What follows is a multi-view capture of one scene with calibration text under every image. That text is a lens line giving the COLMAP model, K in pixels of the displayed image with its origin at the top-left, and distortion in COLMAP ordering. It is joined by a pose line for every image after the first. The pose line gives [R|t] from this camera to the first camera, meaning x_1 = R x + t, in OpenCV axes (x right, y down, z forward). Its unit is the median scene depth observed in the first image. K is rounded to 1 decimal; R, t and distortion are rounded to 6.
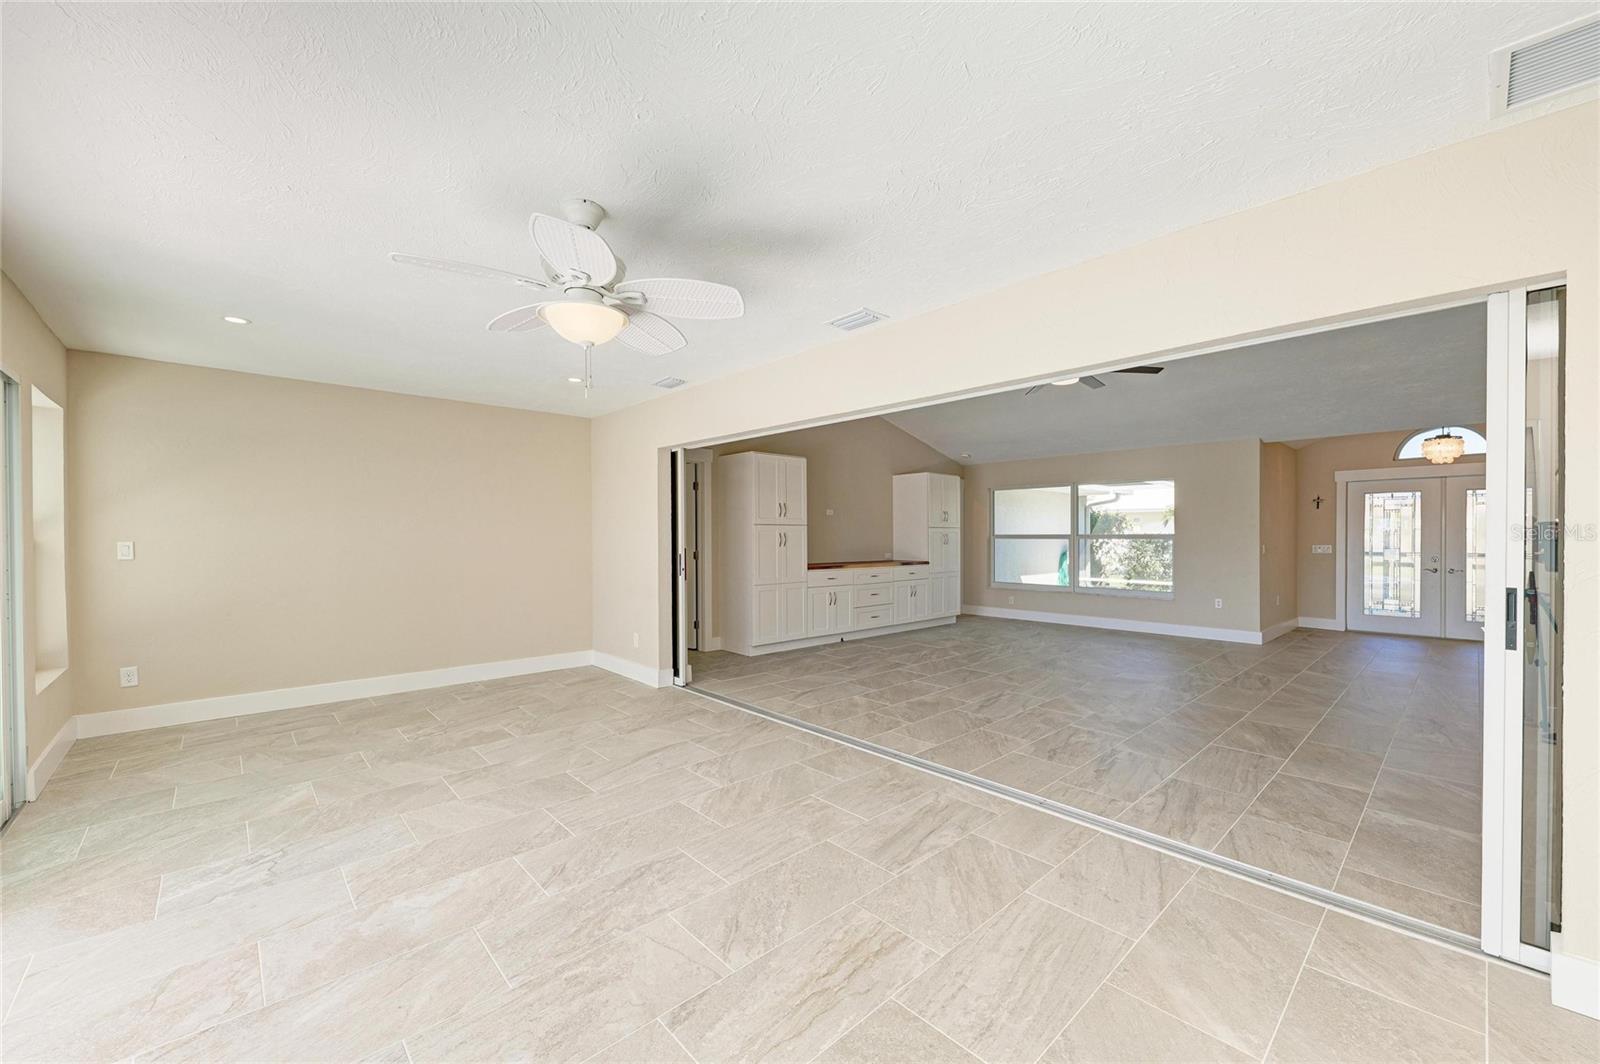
lens RADIAL K [[626.8, 0, 801.1], [0, 626.8, 545.1], [0, 0, 1]] dist [0.006681, -0.000439]
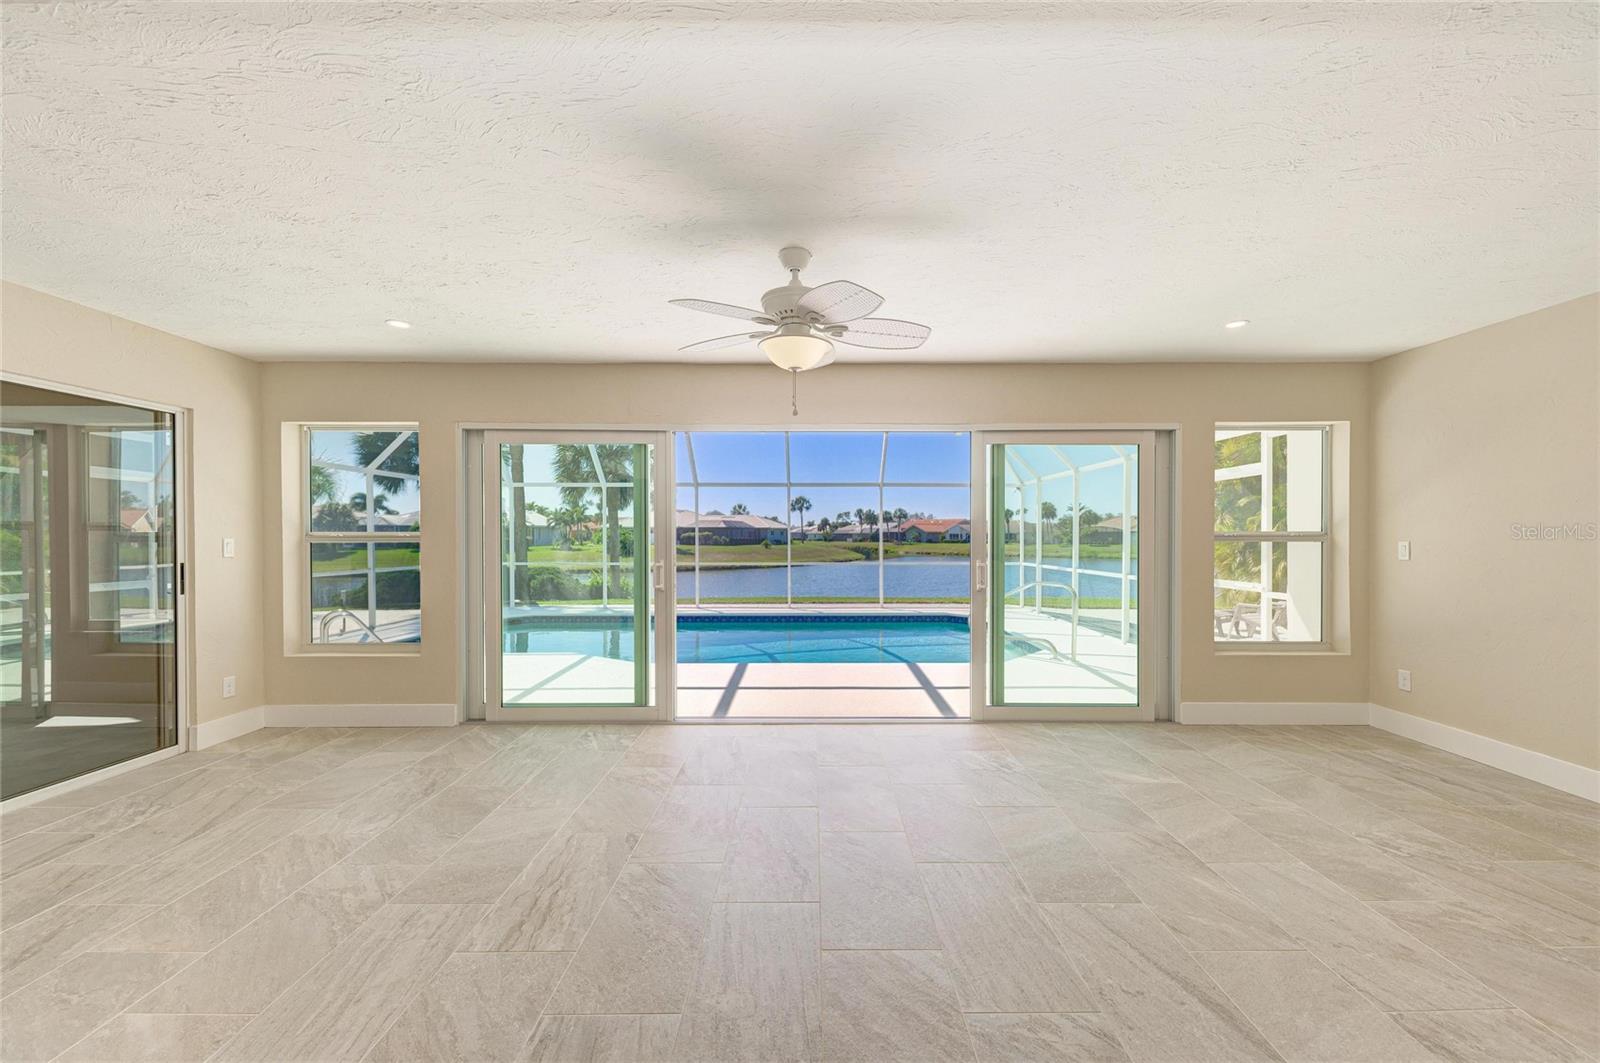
lens RADIAL K [[614.1, 0, 812.4], [0, 614.1, 540.6], [0, 0, 1]] dist [0.021960, -0.009424]
pose [[-0.673726, 0.005523, -0.738961, 0.391941], [-0.011241, 0.999780, 0.017721, -0.021184], [0.738896, 0.020246, -0.673515, 1.430746]]
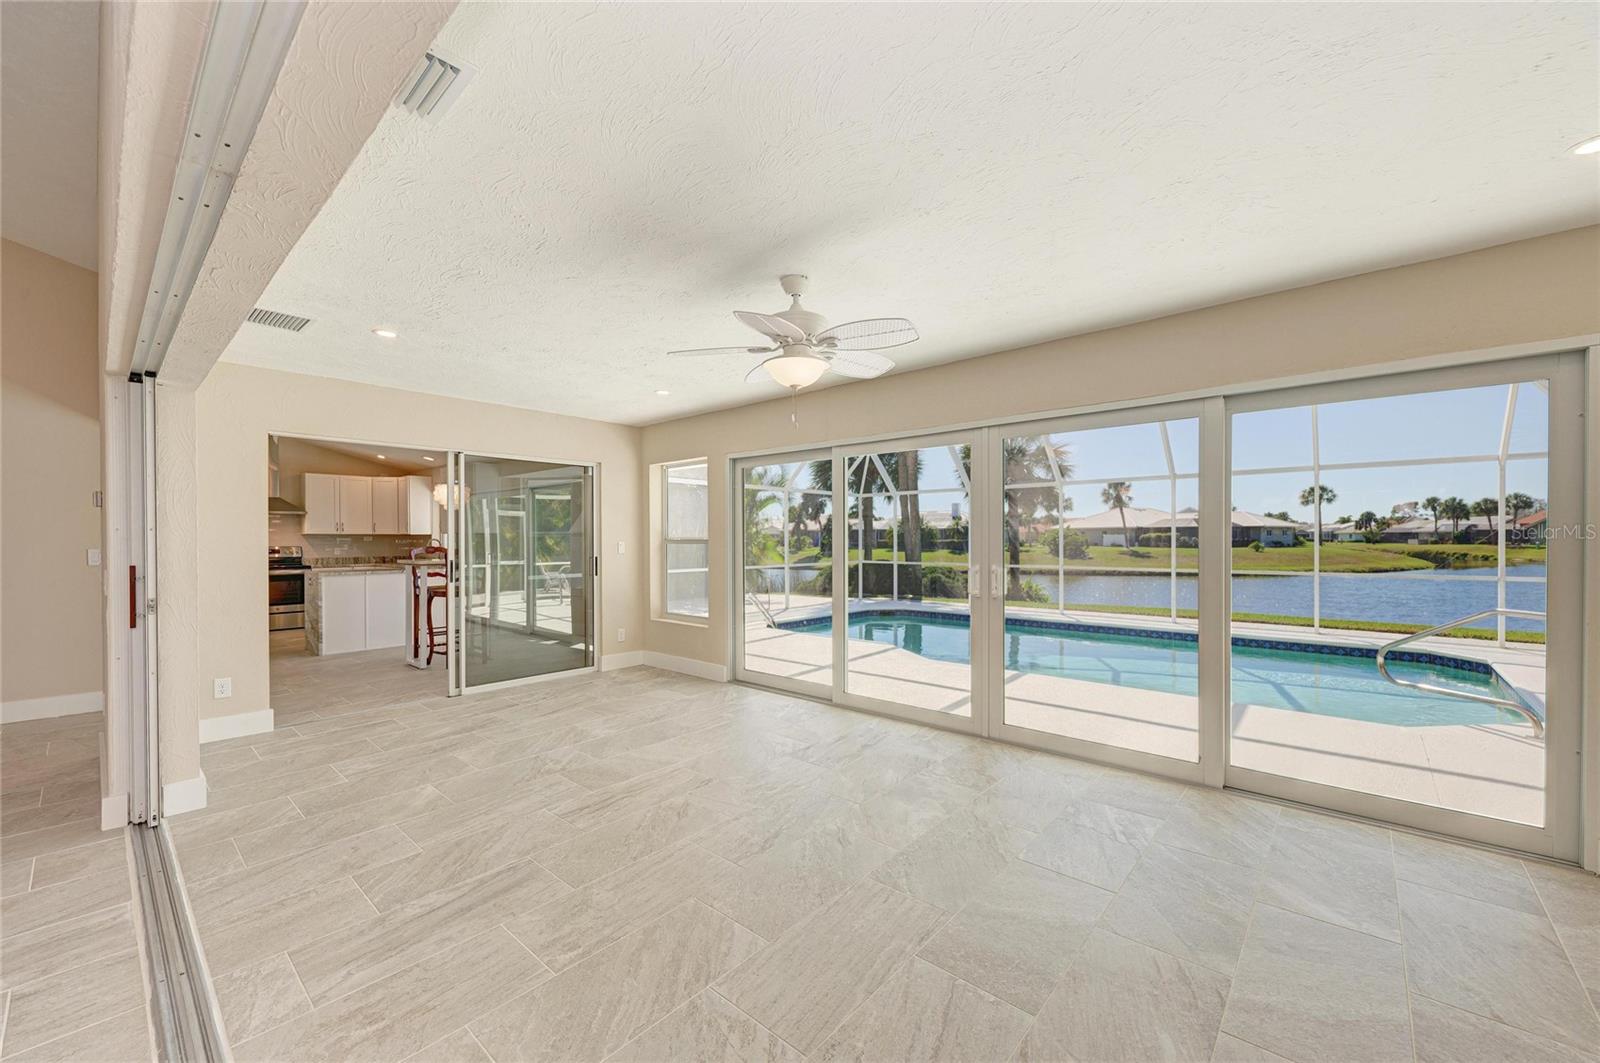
lens RADIAL K [[614.1, 0, 812.4], [0, 614.1, 540.6], [0, 0, 1]] dist [0.021960, -0.009424]
pose [[-0.992922, 0.004532, -0.118679, -0.176869], [0.002326, 0.999822, 0.018722, -0.029028], [0.118742, 0.018313, -0.992756, 1.783960]]
